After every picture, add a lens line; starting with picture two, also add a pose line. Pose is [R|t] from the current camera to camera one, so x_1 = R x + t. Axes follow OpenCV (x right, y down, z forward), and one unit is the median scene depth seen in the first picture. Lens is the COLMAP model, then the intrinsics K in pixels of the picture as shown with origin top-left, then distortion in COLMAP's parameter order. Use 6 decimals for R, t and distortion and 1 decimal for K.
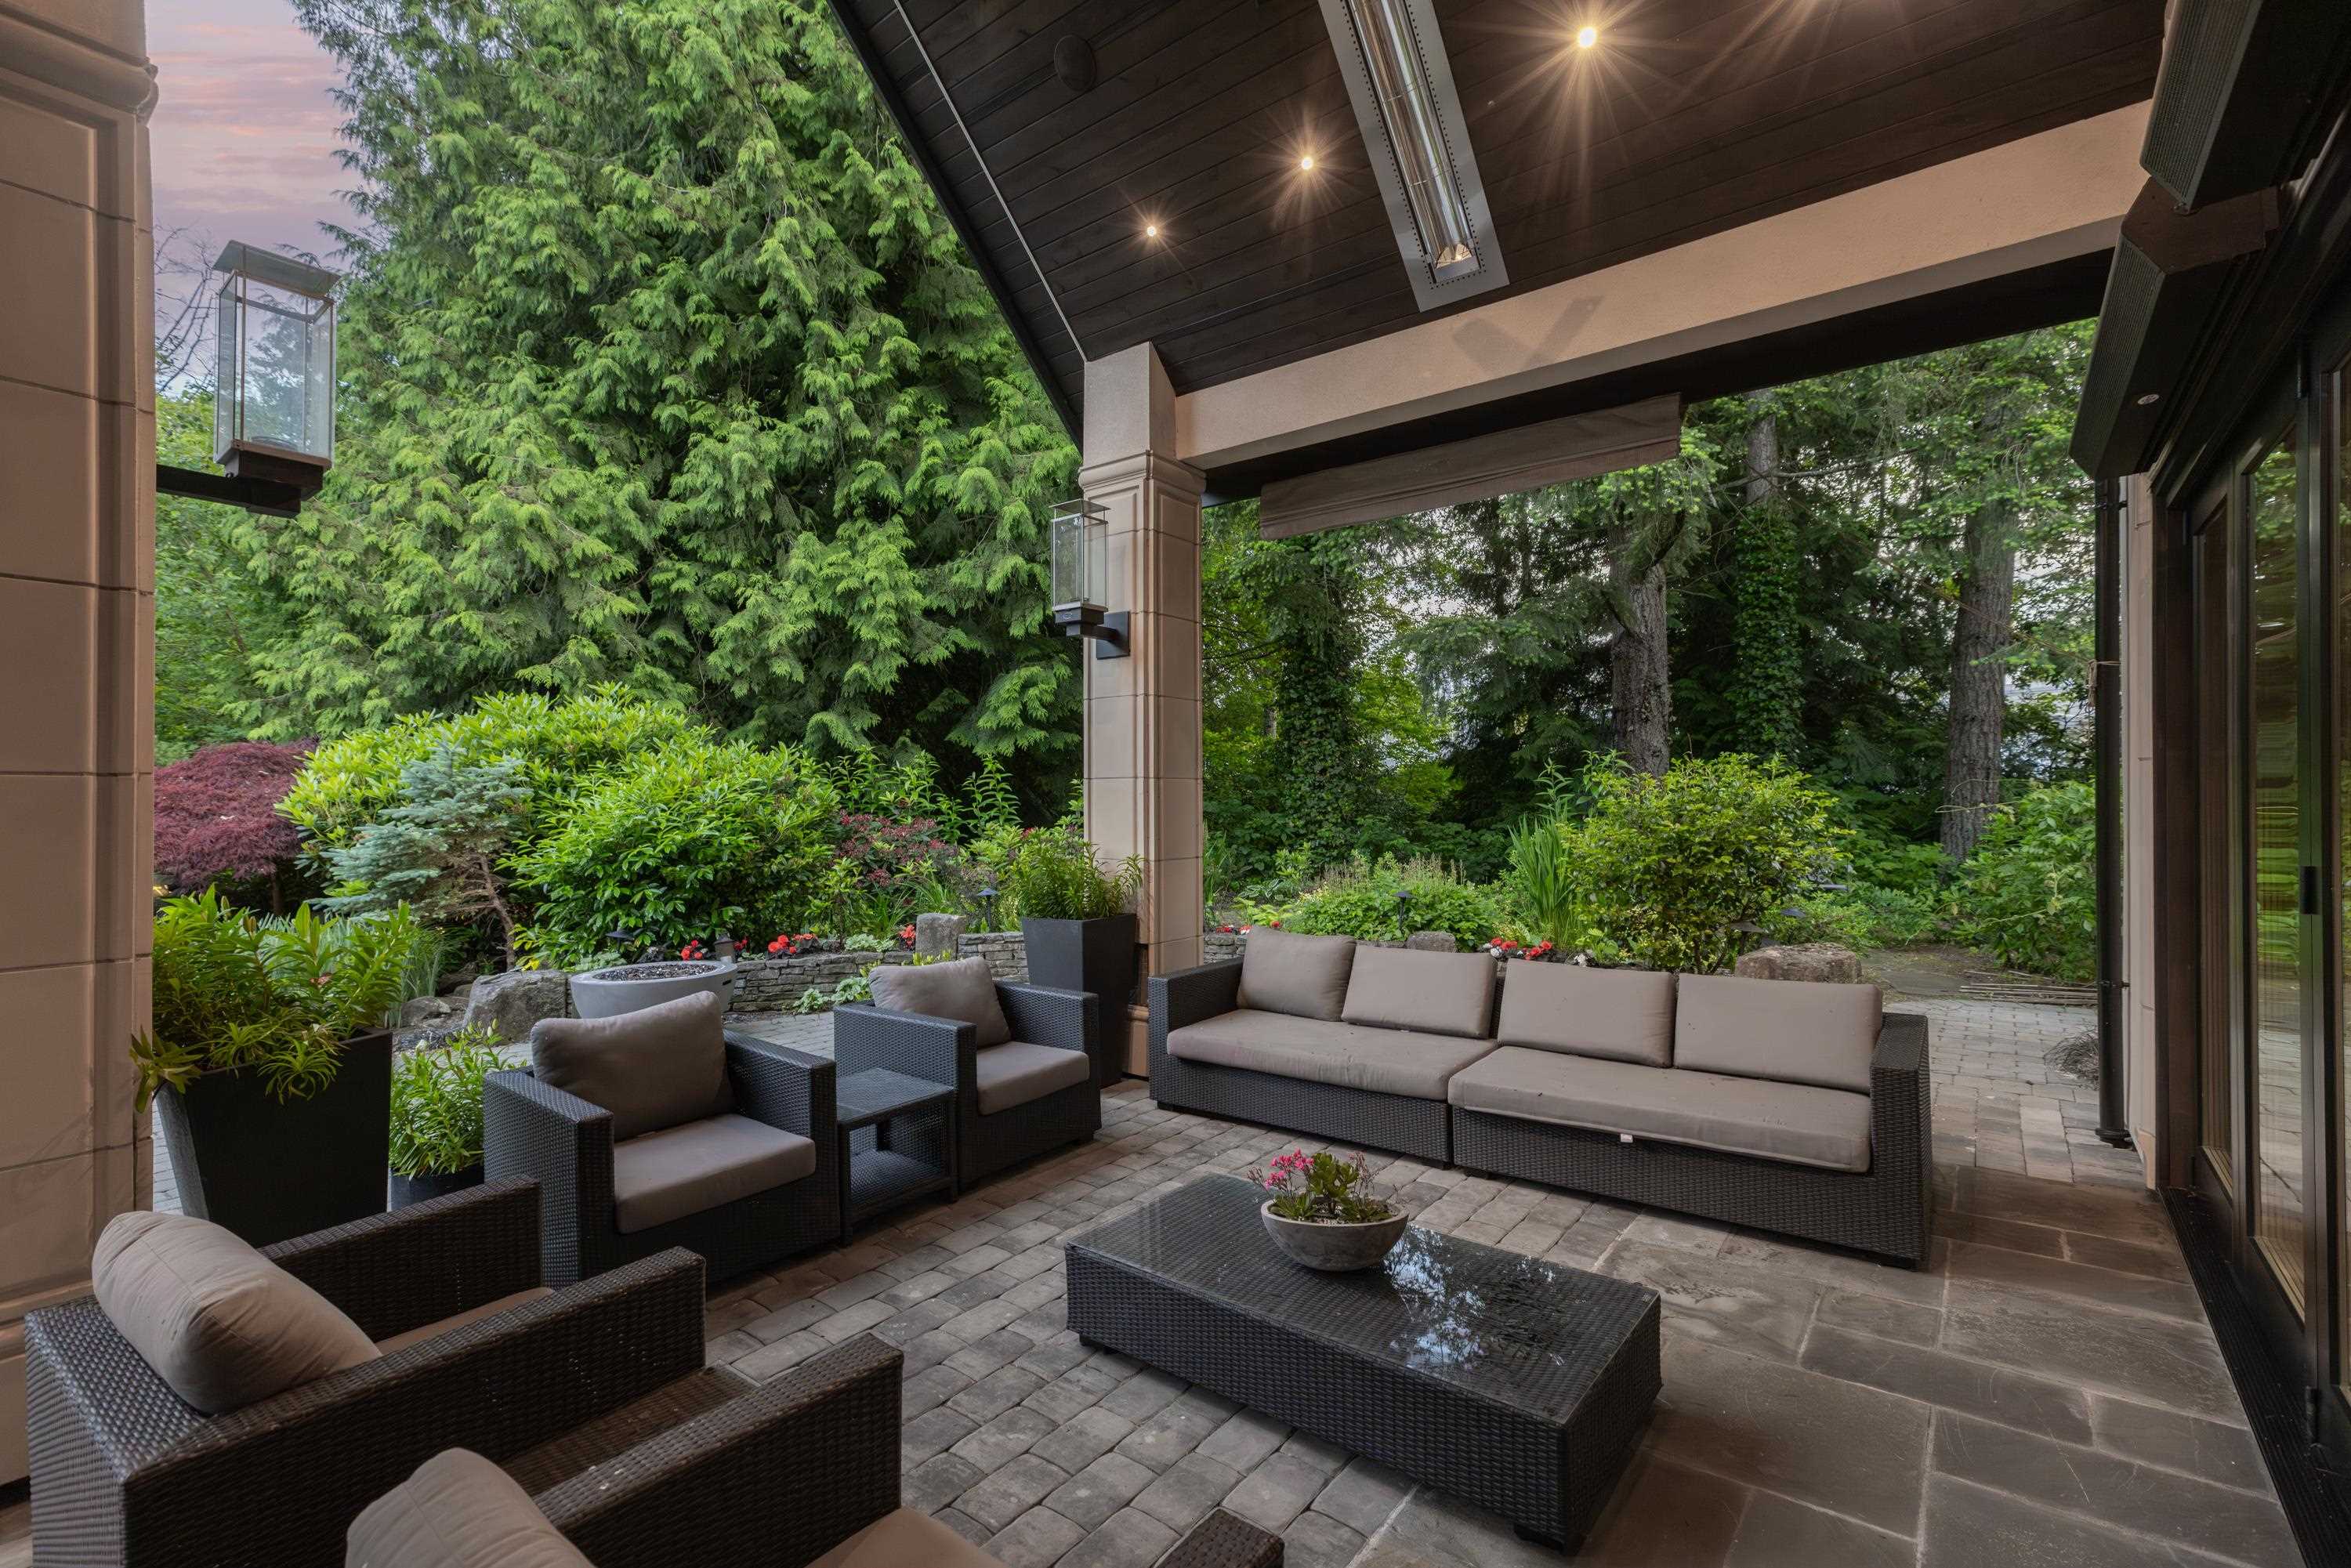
lens RADIAL K [[1065.9, 0, 1178.0], [0, 1065.9, 790.1], [0, 0, 1]] dist [0.005563, 0.000393]
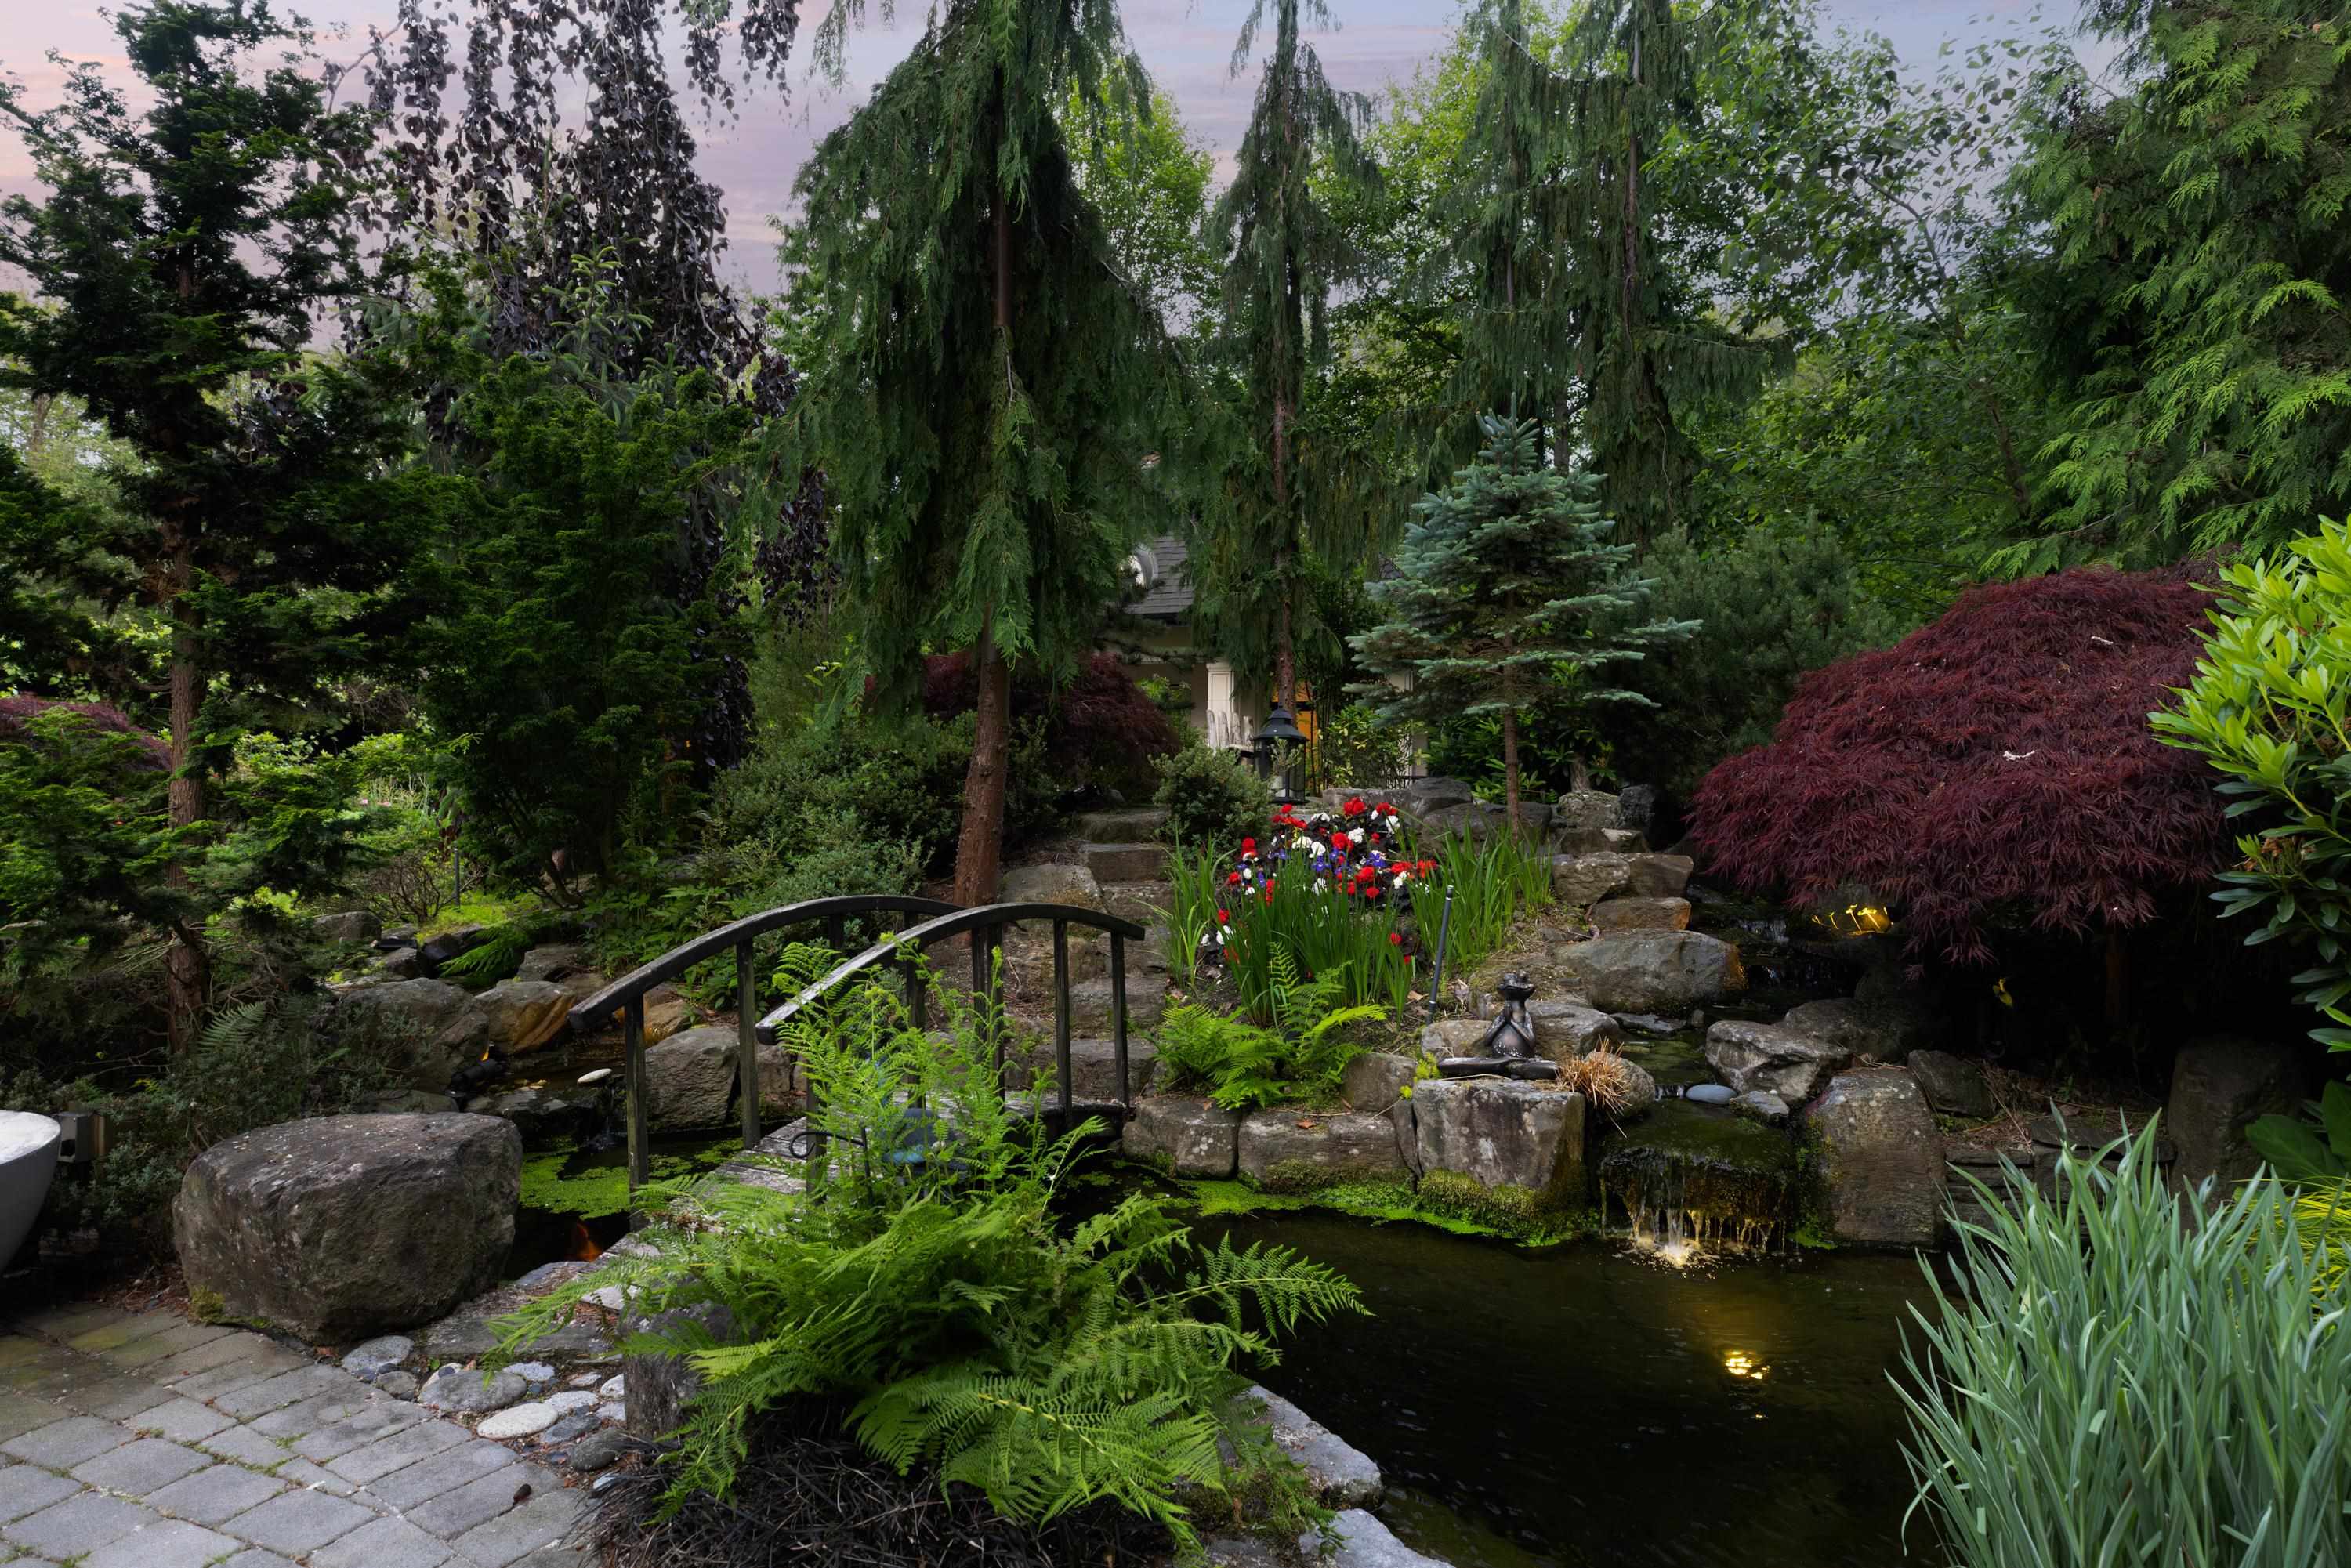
lens RADIAL K [[1279.3, 0, 1177.0], [0, 1279.3, 786.8], [0, 0, 1]] dist [0.000441, 0.000443]
pose [[0.290494, 0.023264, -0.956594, -0.552897], [-0.009702, 0.999725, 0.021367, 0.030406], [0.956828, 0.003074, 0.290640, 0.597159]]
